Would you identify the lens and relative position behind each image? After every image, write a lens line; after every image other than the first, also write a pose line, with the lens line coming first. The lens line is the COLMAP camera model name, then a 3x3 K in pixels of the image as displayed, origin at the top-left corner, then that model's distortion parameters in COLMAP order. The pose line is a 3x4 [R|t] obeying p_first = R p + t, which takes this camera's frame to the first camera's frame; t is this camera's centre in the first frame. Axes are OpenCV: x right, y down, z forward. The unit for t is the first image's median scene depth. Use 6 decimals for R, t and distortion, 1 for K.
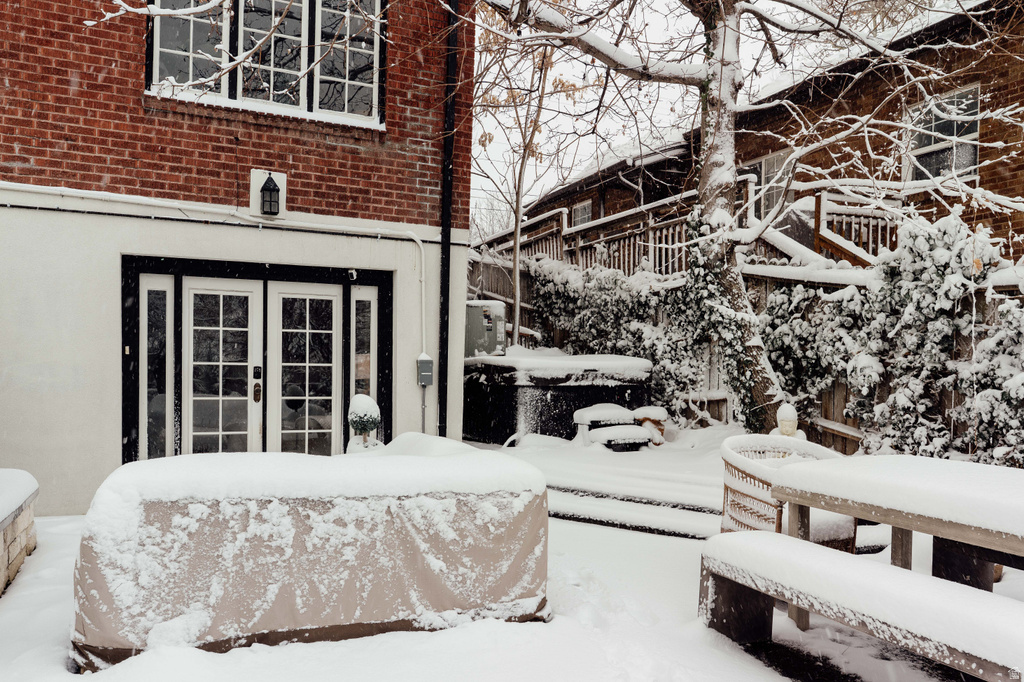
lens RADIAL K [[781.5, 0, 515.2], [0, 781.5, 395.6], [0, 0, 1]] dist [0.001976, -0.002168]
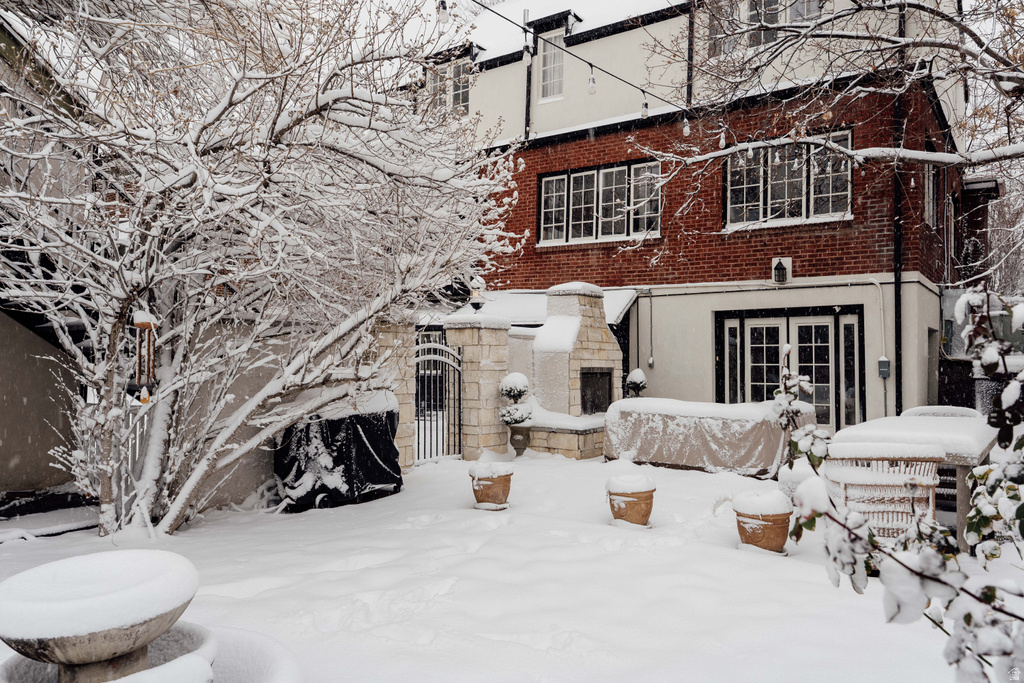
lens RADIAL K [[724.1, 0, 512.8], [0, 724.1, 344.3], [0, 0, 1]] dist [-0.000437, 0.000235]
pose [[0.498782, -0.034704, -0.866033, 0.825365], [-0.023663, 0.998280, -0.053631, 0.017053], [0.866405, 0.047243, 0.497103, -0.363792]]
